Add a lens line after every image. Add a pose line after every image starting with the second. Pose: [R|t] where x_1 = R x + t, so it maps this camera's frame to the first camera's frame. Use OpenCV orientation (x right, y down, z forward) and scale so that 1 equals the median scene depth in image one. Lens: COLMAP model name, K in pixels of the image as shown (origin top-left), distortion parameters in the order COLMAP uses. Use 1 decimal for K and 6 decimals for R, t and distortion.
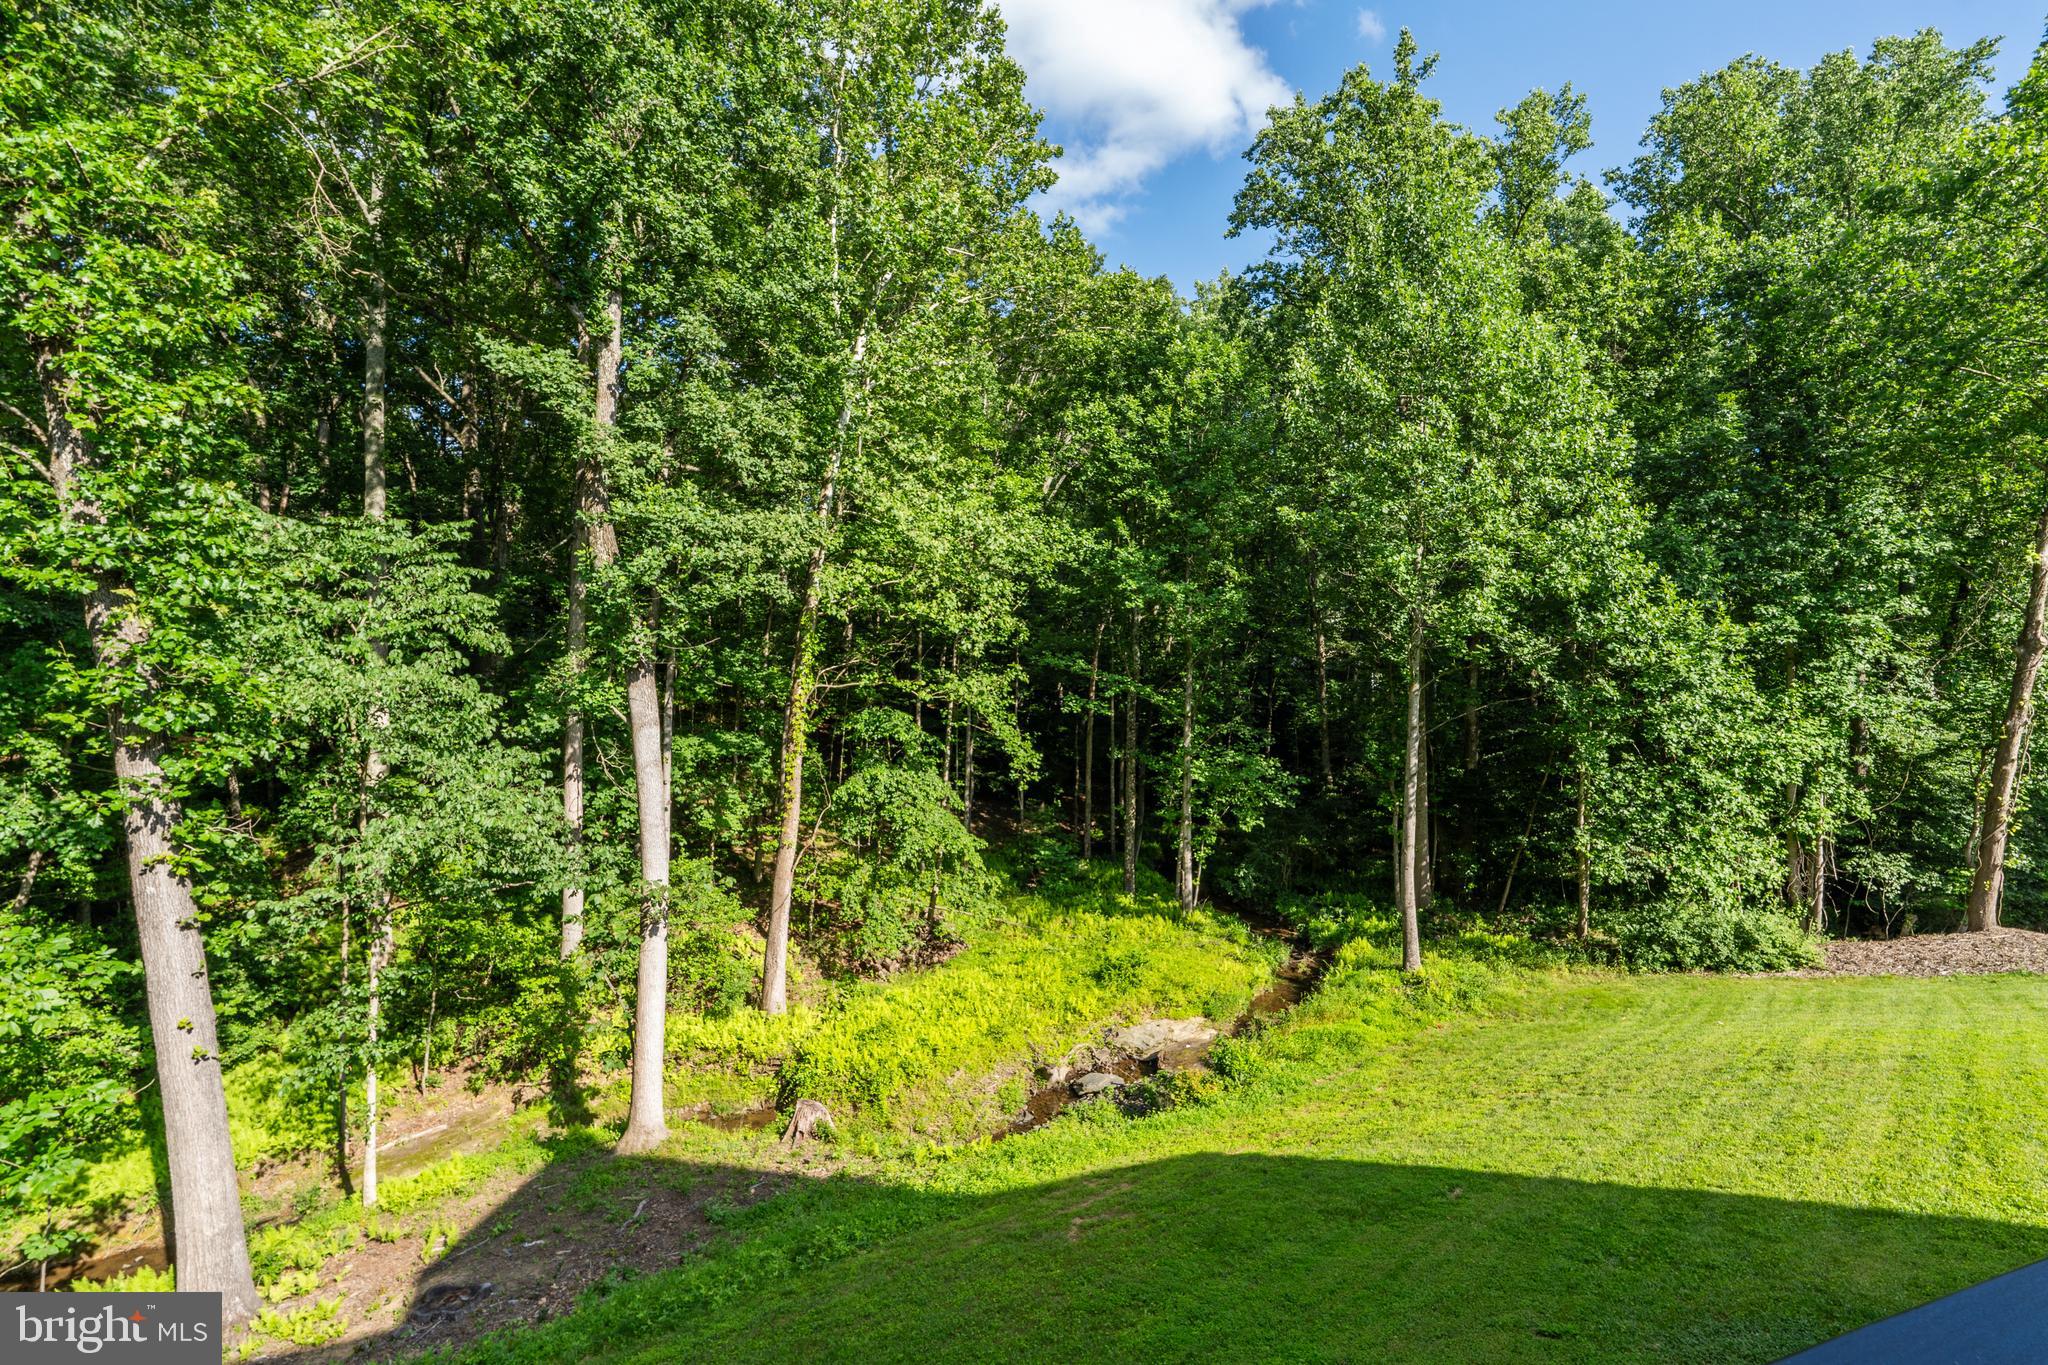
lens RADIAL K [[917.0, 0, 1030.5], [0, 917.0, 683.6], [0, 0, 1]] dist [-0.004394, -0.000105]
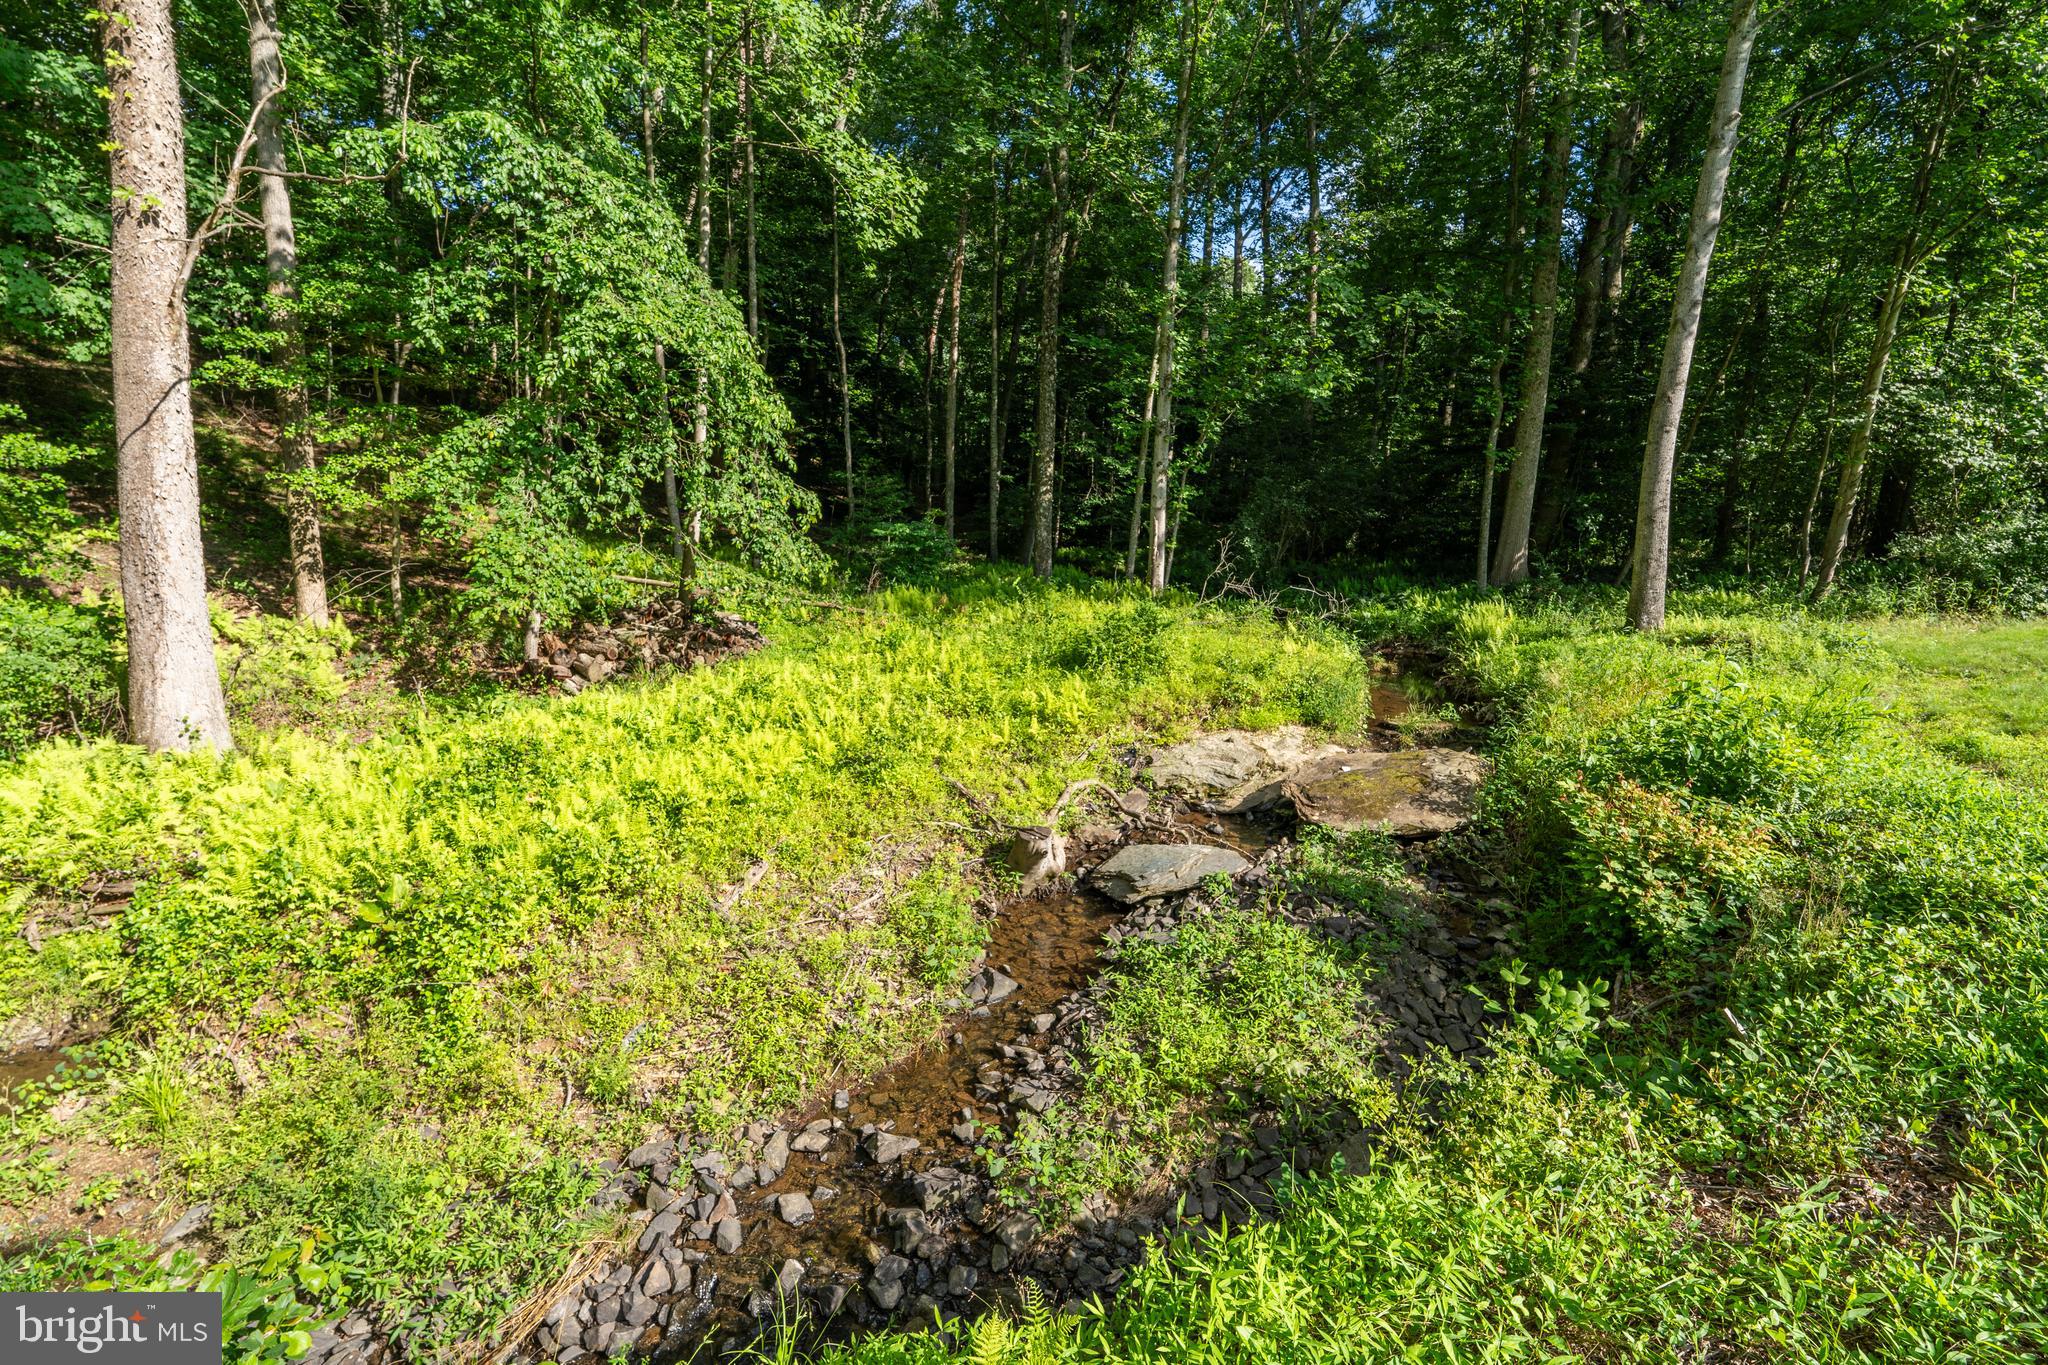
lens RADIAL K [[917.0, 0, 1013.0], [0, 917.0, 686.4], [0, 0, 1]] dist [-0.004394, -0.000105]
pose [[0.980695, -0.040706, 0.191261, -0.045949], [0.005181, 0.983159, 0.182680, 0.281967], [-0.195477, -0.178163, 0.964389, 0.637542]]
